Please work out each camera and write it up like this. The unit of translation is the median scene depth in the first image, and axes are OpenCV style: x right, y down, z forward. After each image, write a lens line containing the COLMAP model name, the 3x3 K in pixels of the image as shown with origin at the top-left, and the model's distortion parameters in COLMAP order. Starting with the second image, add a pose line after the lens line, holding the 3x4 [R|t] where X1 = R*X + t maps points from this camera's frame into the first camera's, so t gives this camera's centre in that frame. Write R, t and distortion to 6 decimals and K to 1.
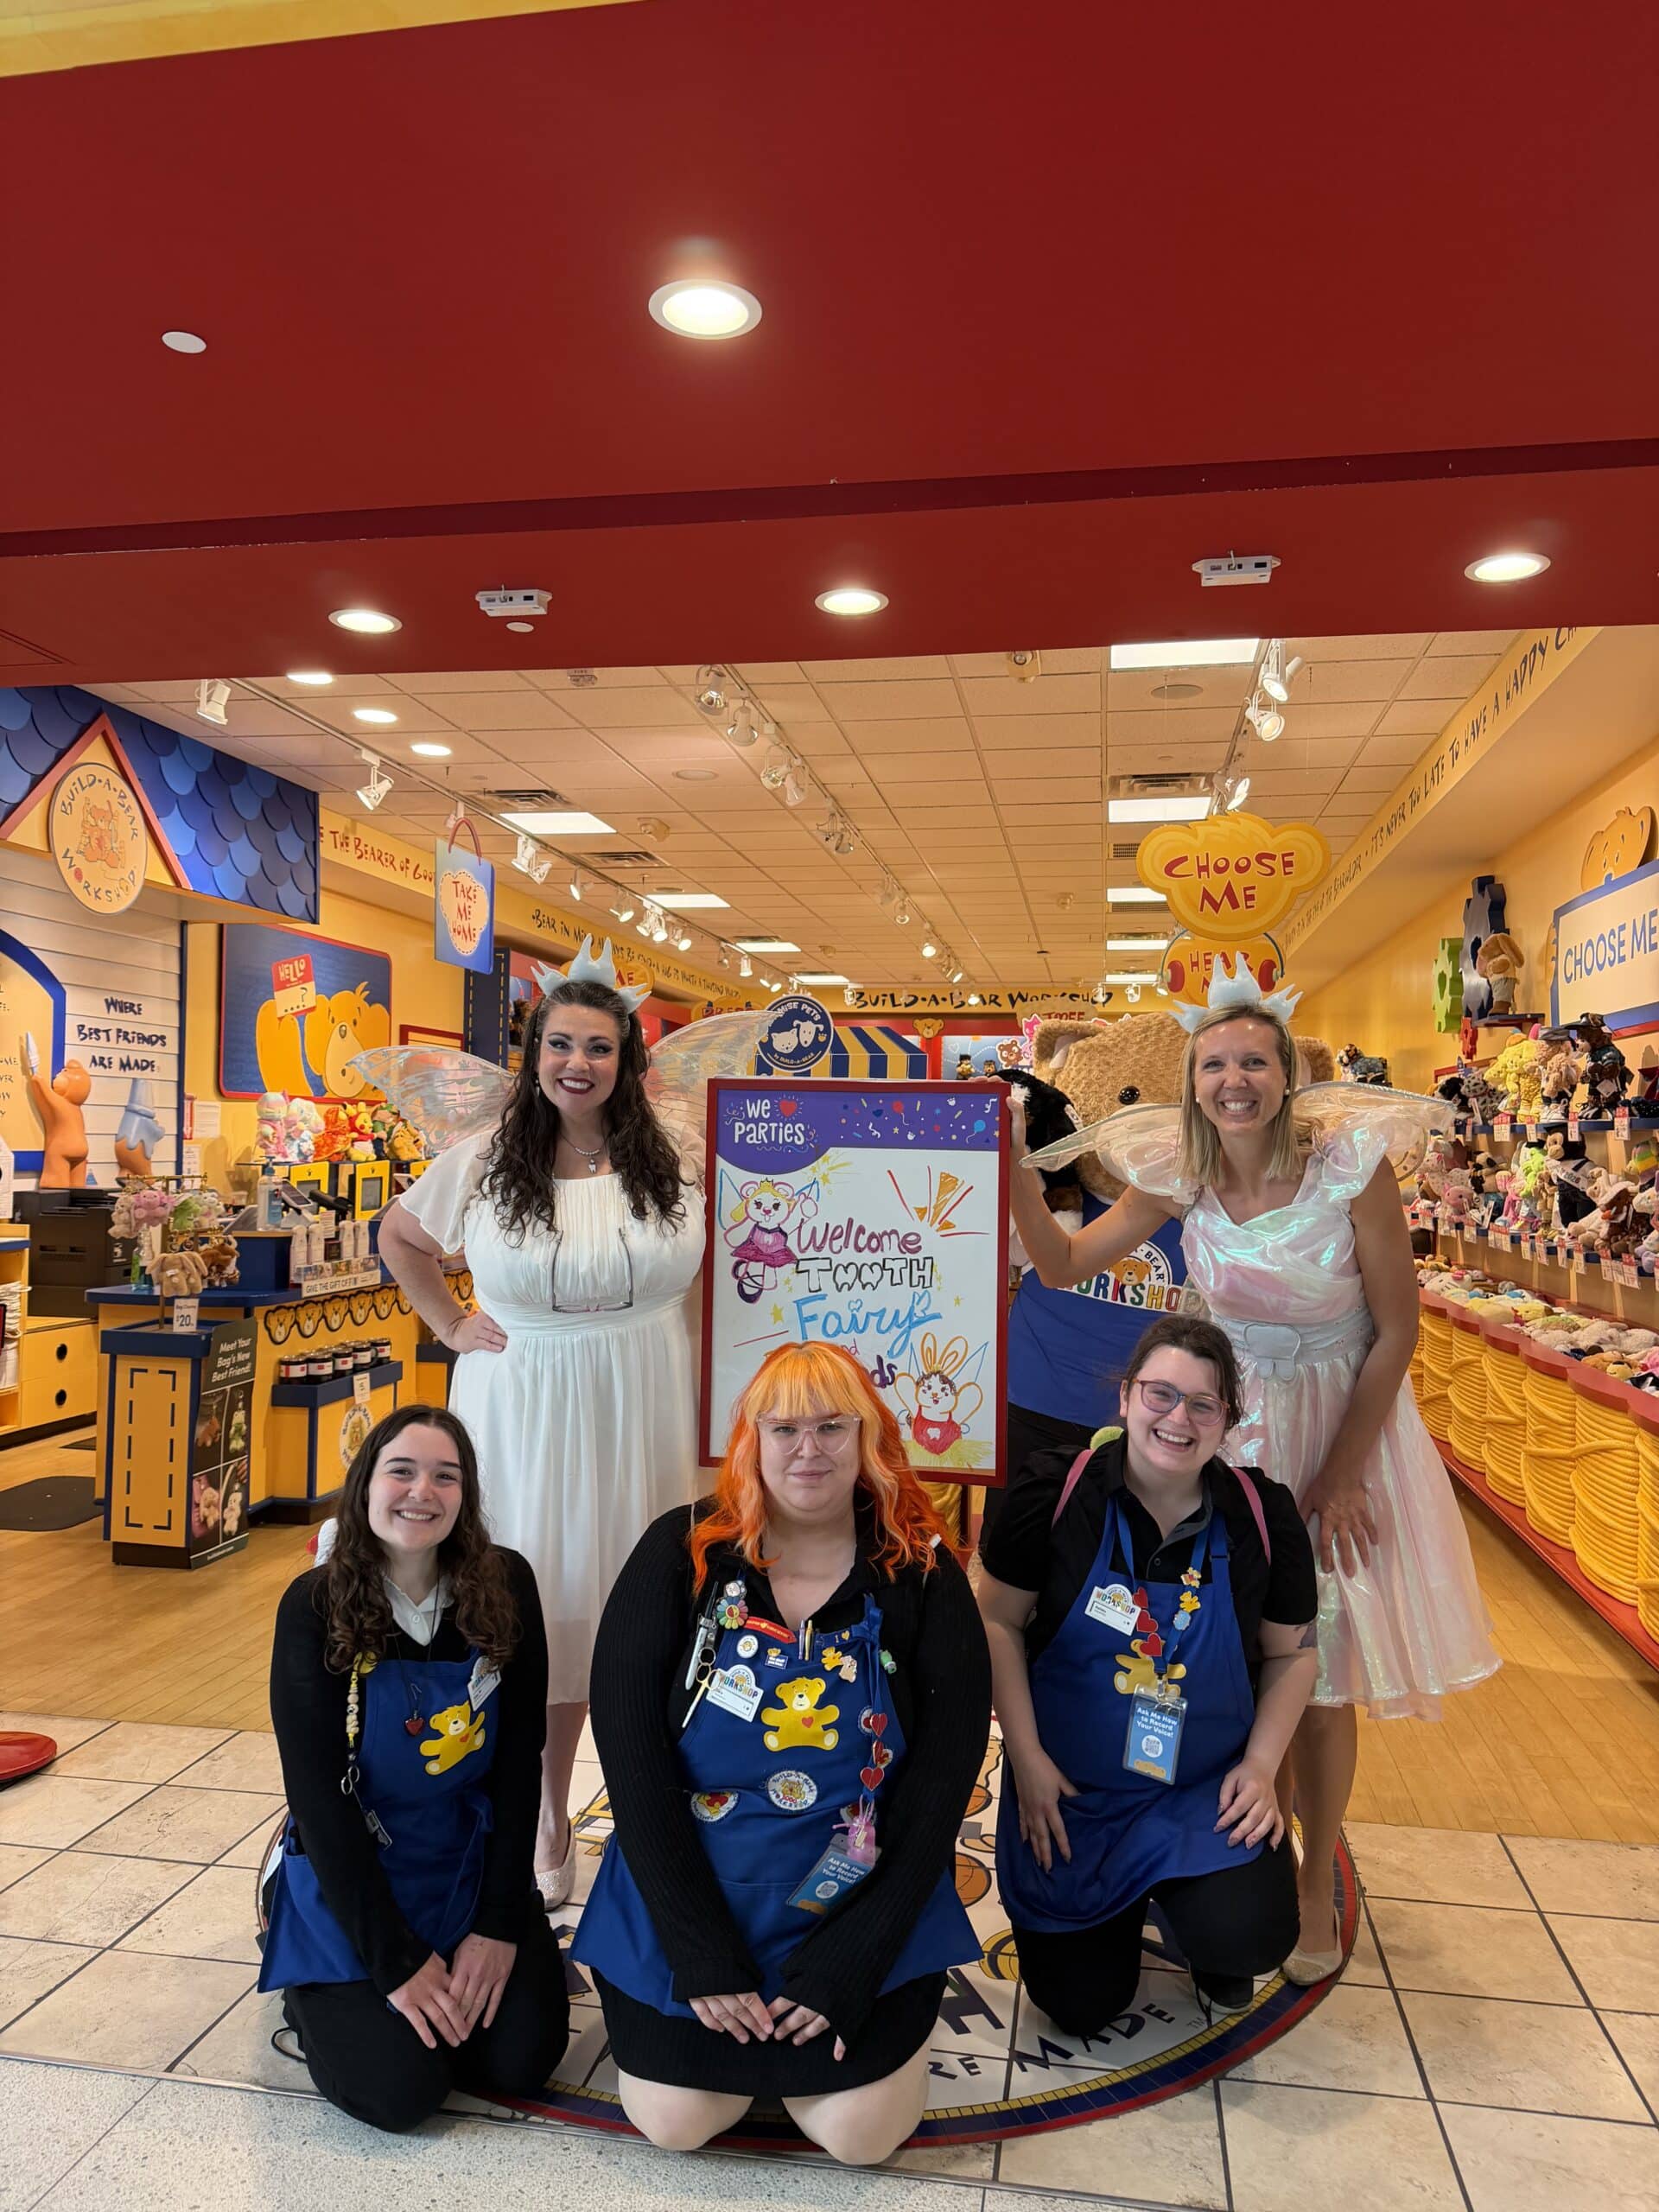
lens RADIAL K [[1610.9, 0, 825.0], [0, 1610.9, 1093.9], [0, 0, 1]] dist [0.039821, -0.007252]
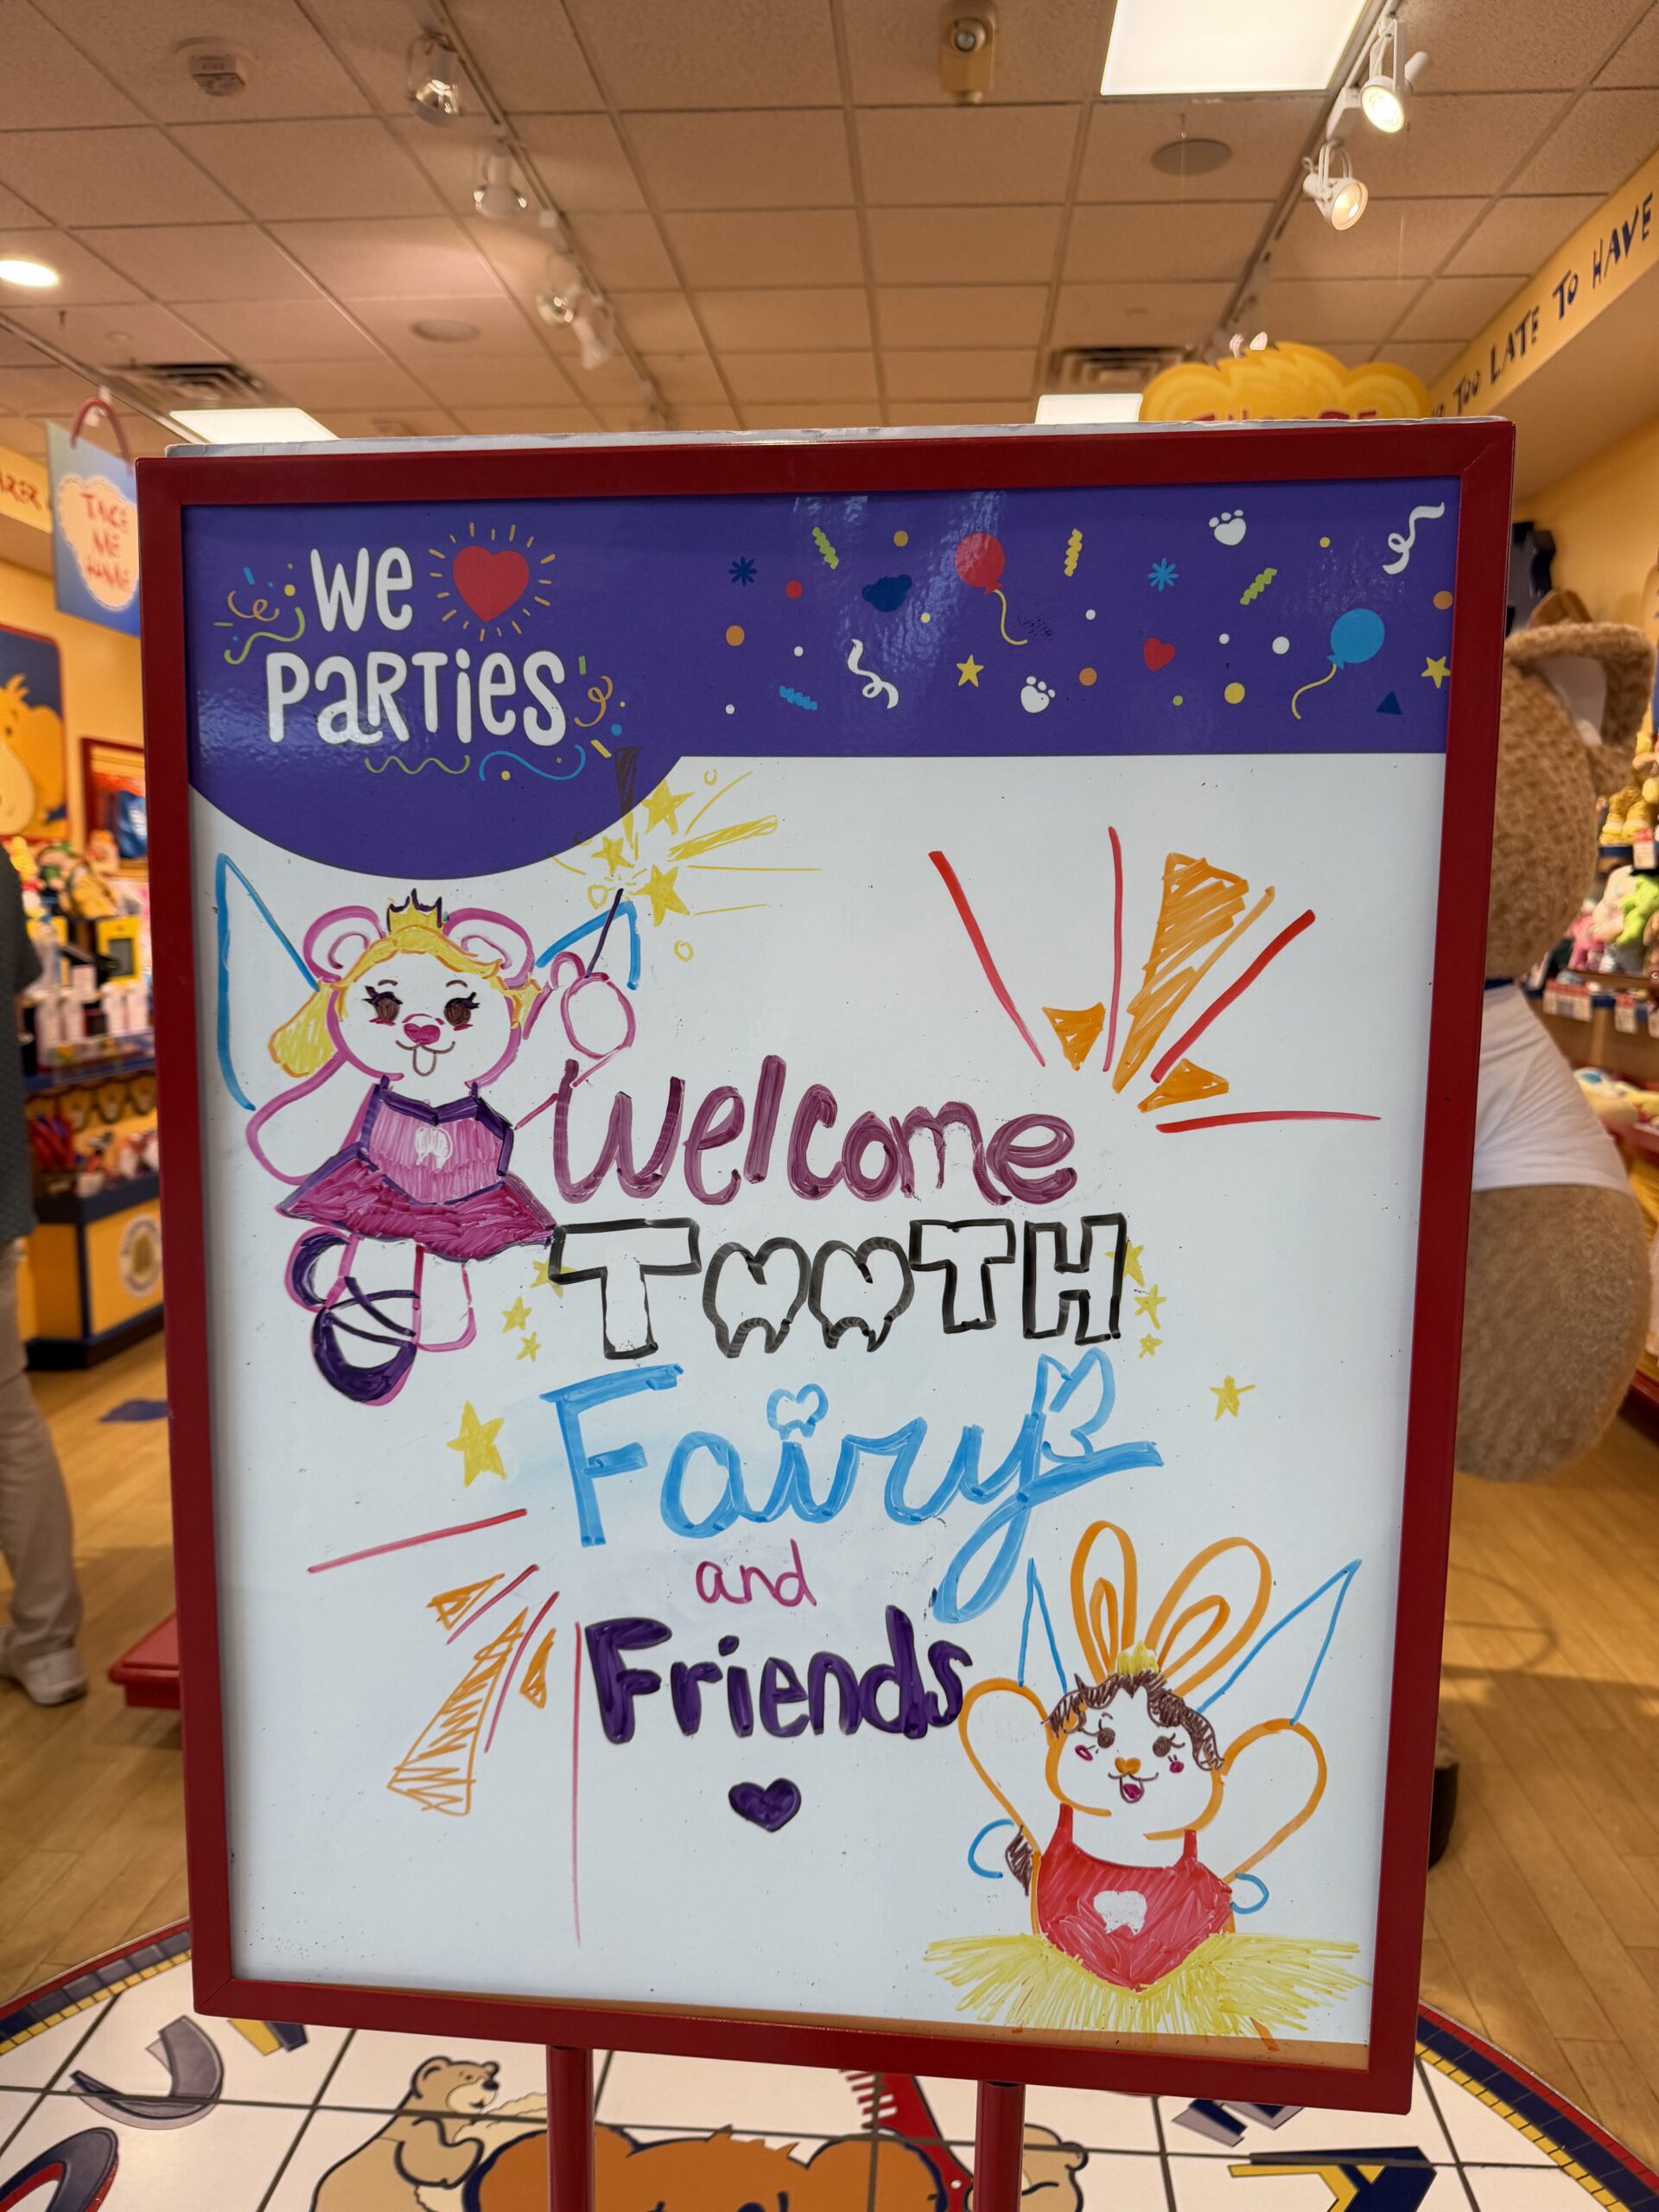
lens RADIAL K [[1610.9, 0, 825.0], [0, 1610.9, 1093.9], [0, 0, 1]] dist [0.039821, -0.007252]
pose [[0.994350, -0.021703, 0.103913, -0.001407], [0.006200, 0.989080, 0.147248, 0.047000], [-0.105974, -0.145772, 0.983626, 0.757488]]
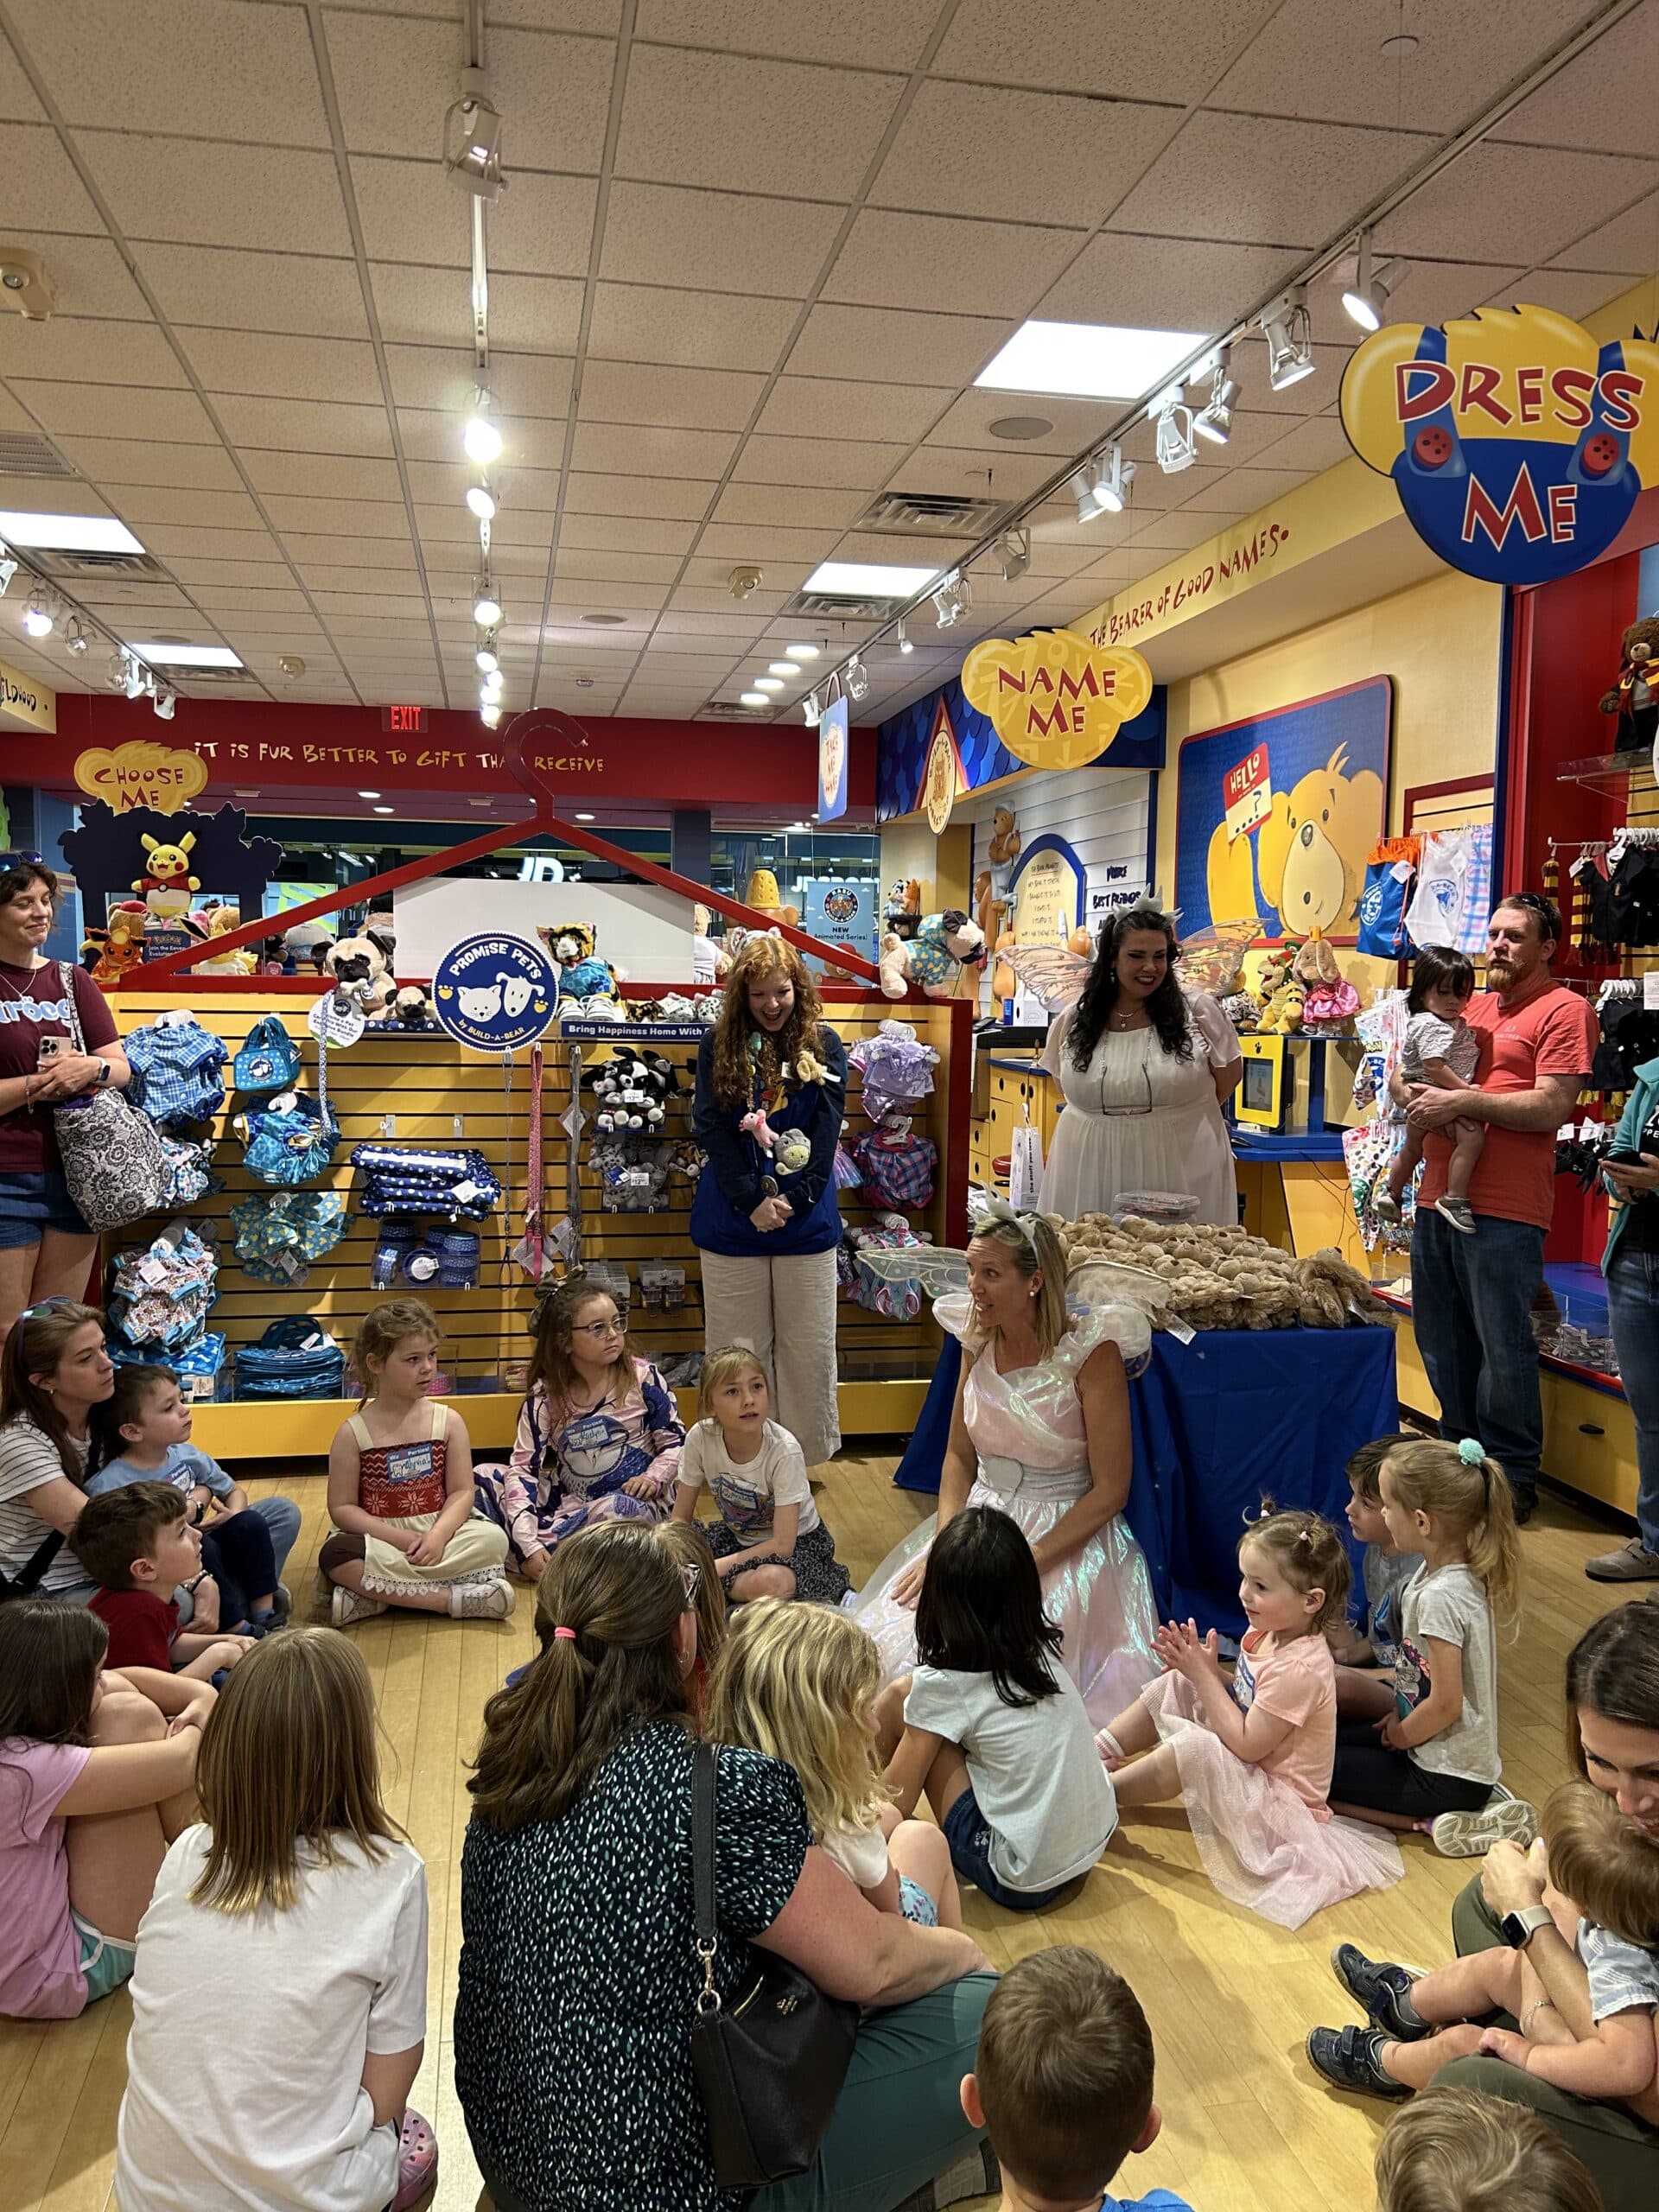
lens RADIAL K [[1689.5, 0, 824.9], [0, 1689.5, 1088.5], [0, 0, 1]] dist [0.039552, -0.081998]
pose [[-0.932813, 0.003064, -0.360349, 0.494858], [-0.012329, 0.999107, 0.040413, 0.143147], [0.360151, 0.042141, -0.931942, 5.816586]]
